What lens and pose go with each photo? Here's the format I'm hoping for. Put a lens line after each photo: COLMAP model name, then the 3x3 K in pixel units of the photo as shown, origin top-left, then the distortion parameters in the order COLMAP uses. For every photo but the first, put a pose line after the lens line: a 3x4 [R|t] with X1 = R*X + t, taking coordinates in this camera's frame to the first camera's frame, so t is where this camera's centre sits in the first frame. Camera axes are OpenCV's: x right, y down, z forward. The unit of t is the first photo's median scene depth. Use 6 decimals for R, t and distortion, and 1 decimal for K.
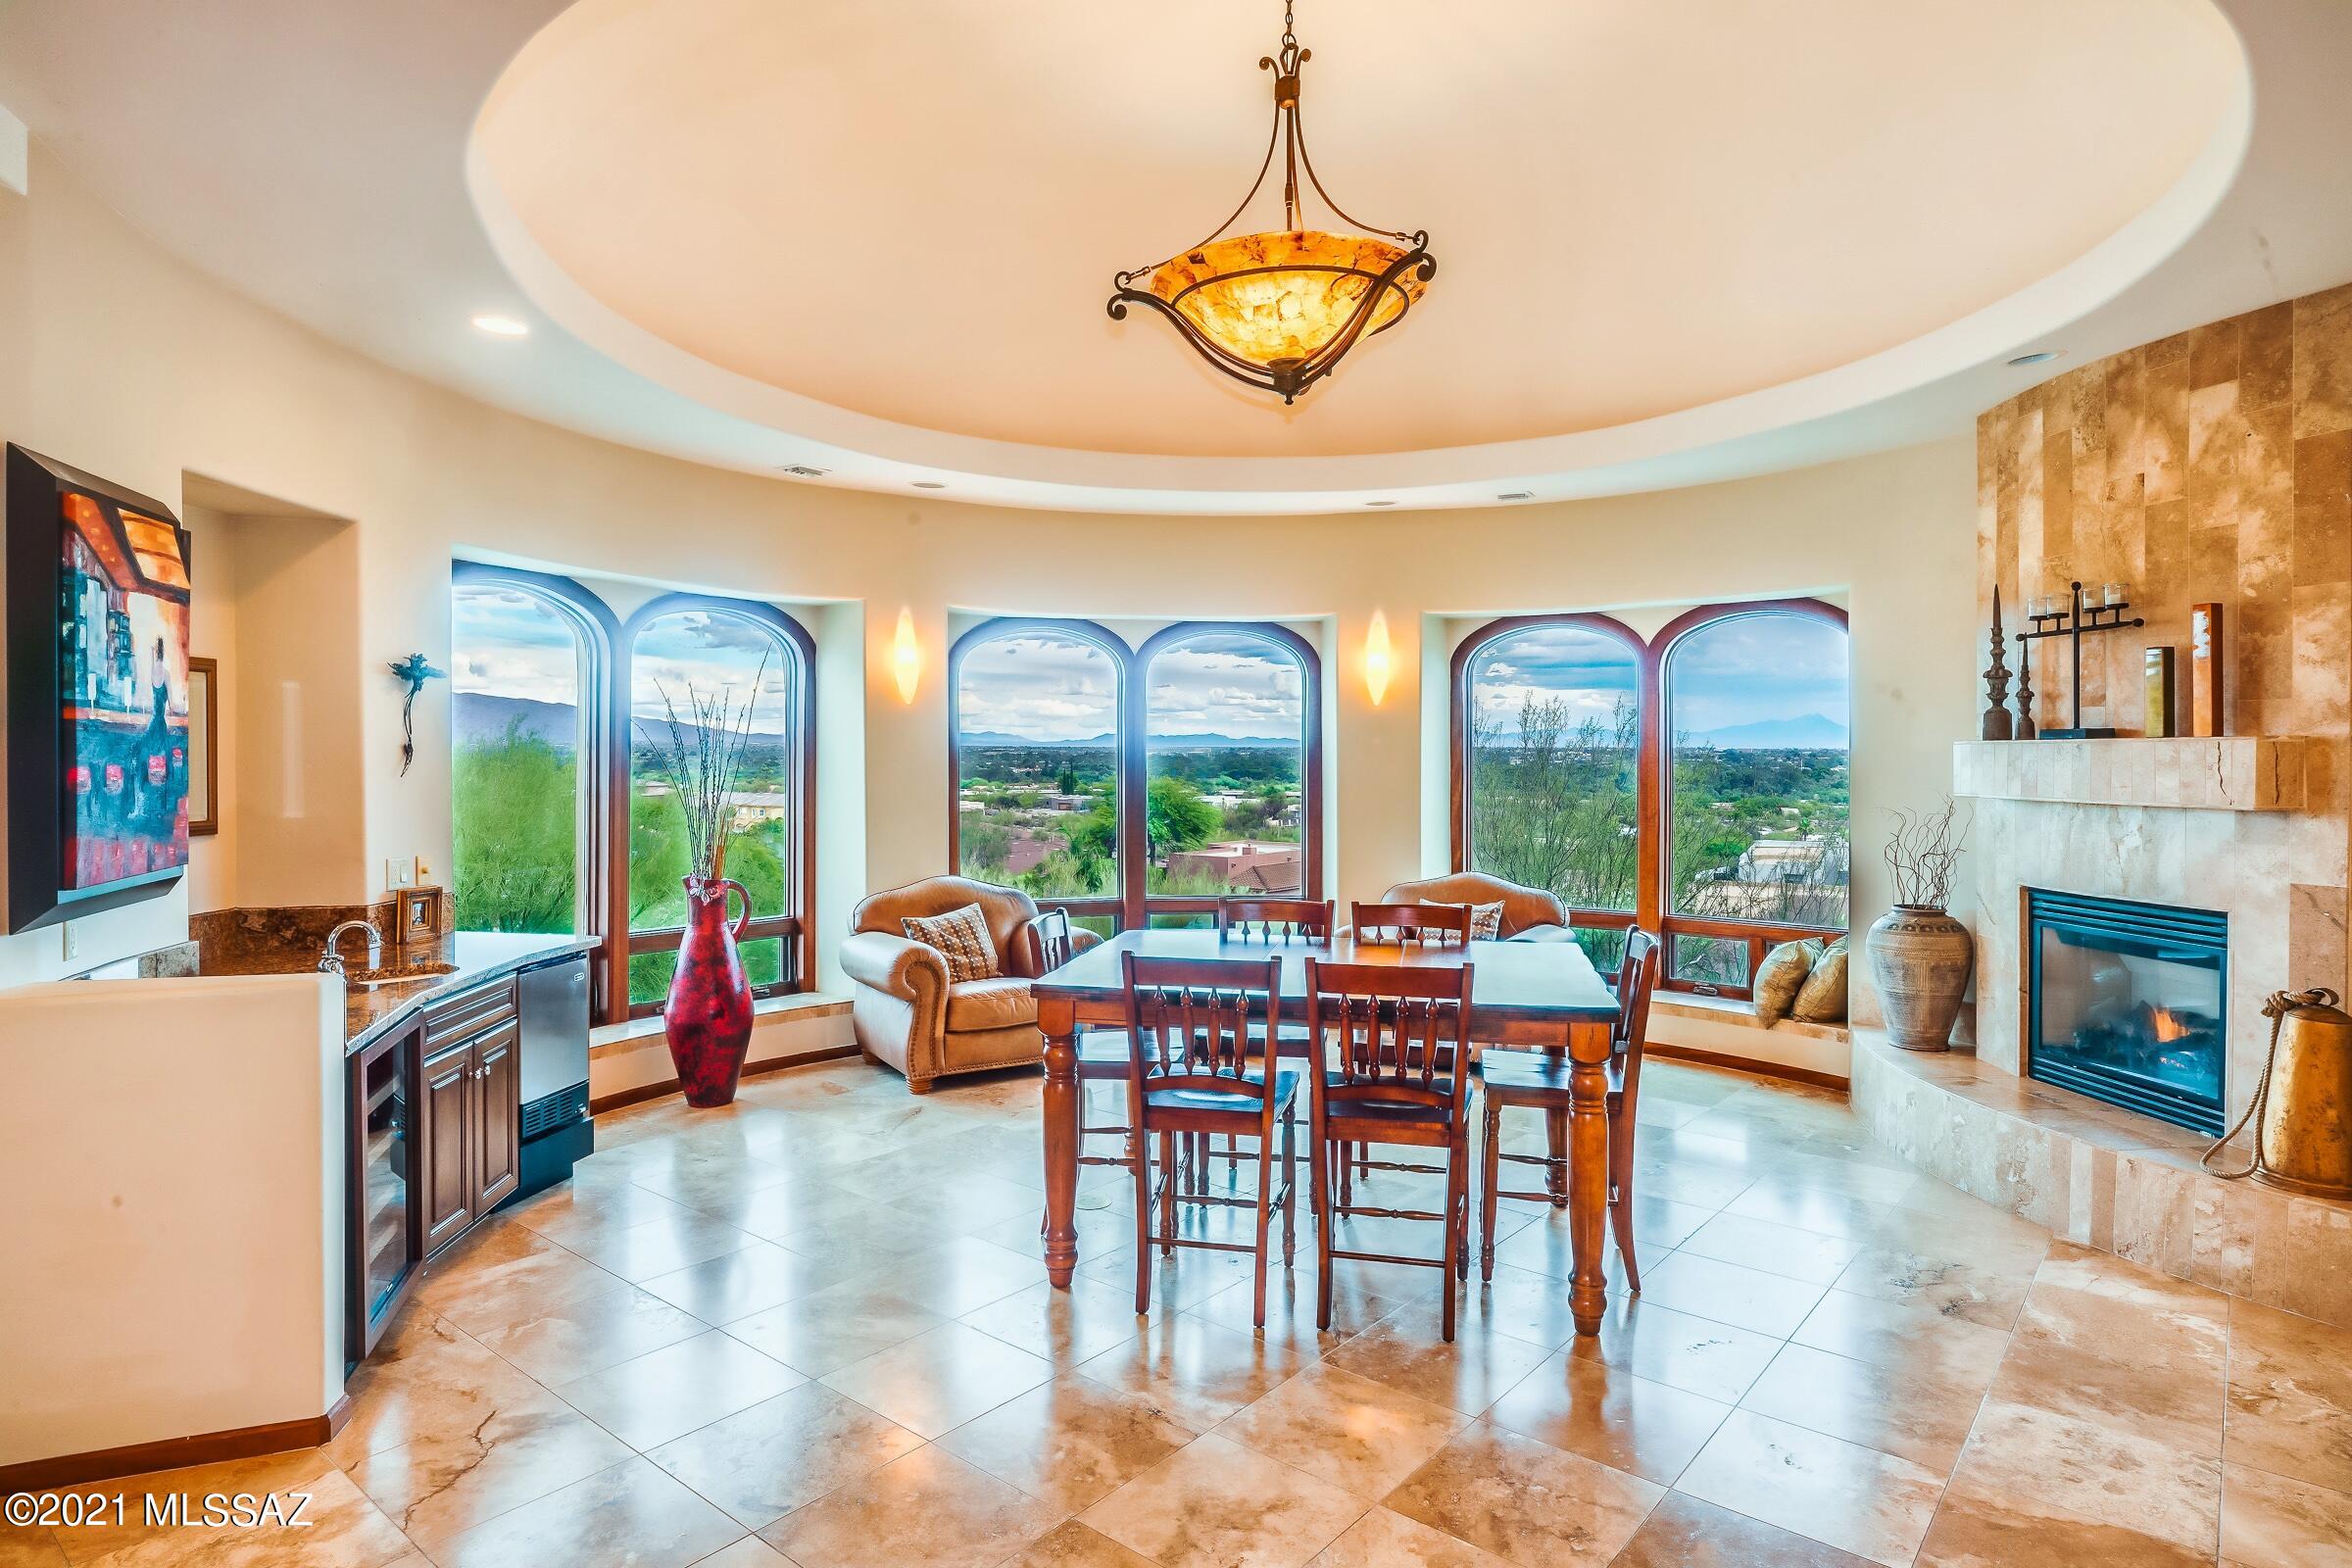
lens RADIAL K [[1289.4, 0, 1178.2], [0, 1289.4, 782.3], [0, 0, 1]] dist [0.000365, -0.000798]
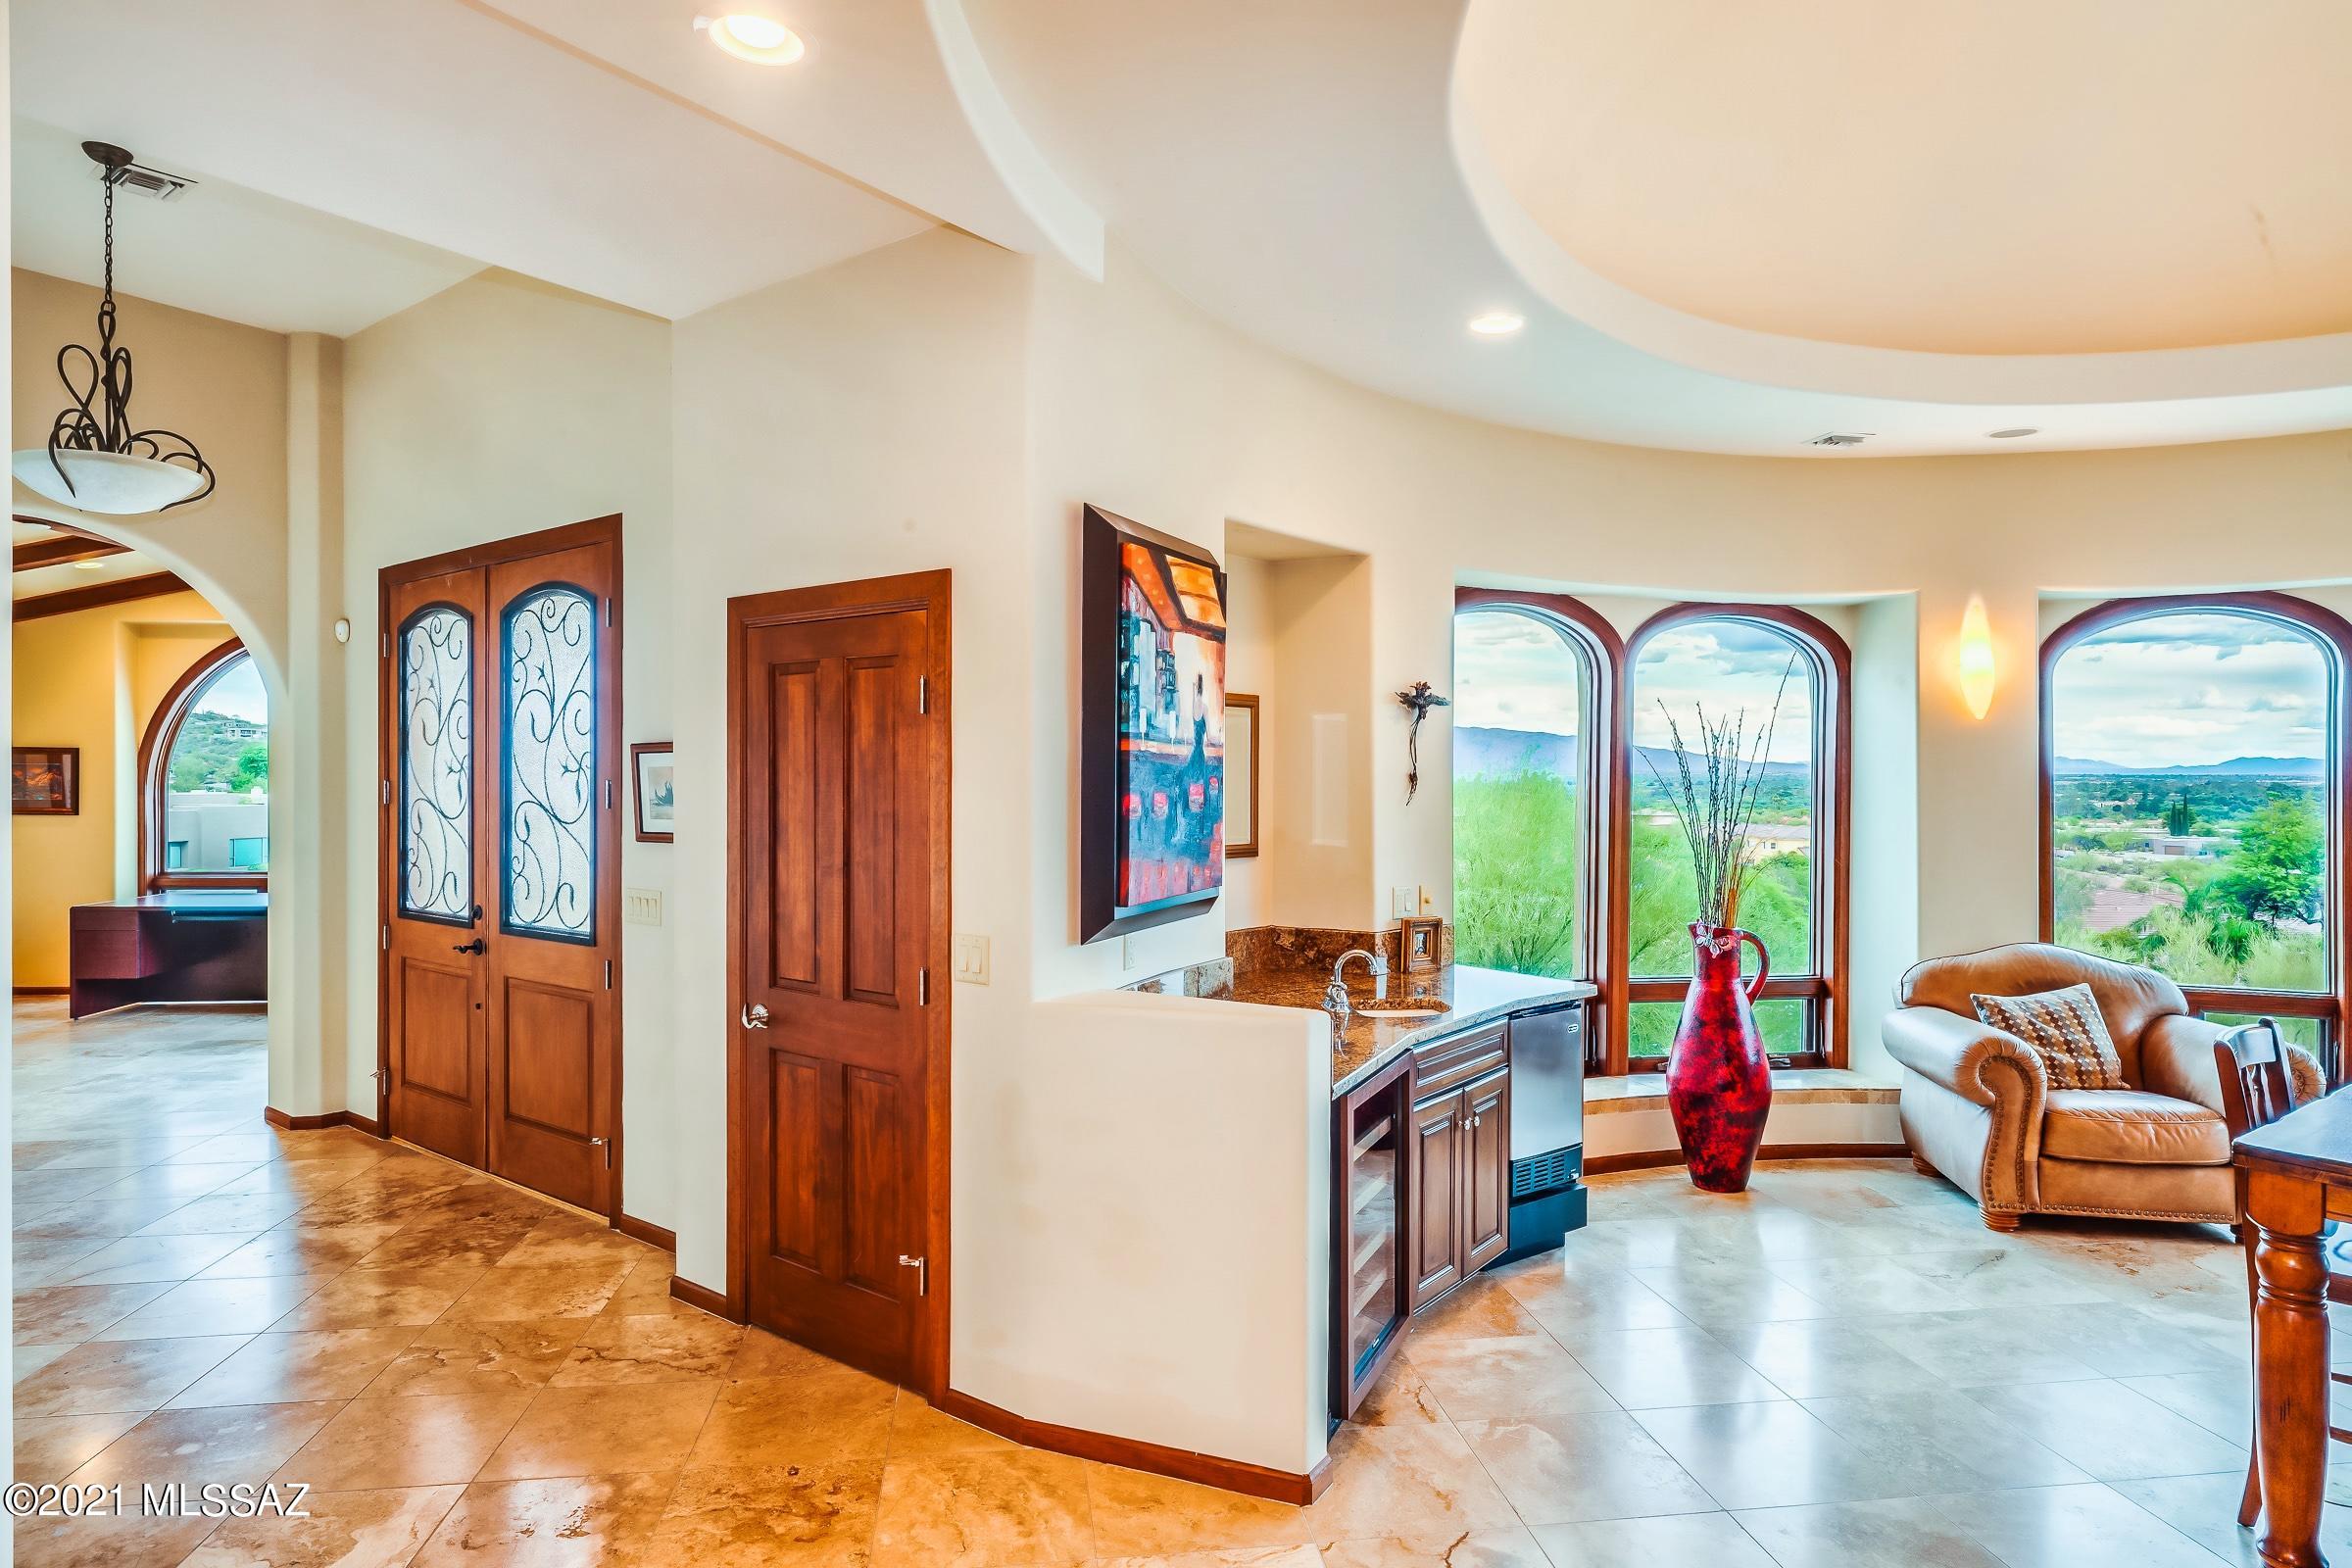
lens RADIAL K [[1289.4, 0, 1178.2], [0, 1289.4, 782.3], [0, 0, 1]] dist [0.000365, -0.000798]
pose [[0.735413, -0.000598, -0.677619, -0.051575], [-0.014973, 0.999741, -0.017132, -0.002338], [0.677454, 0.022745, 0.735213, 0.134668]]
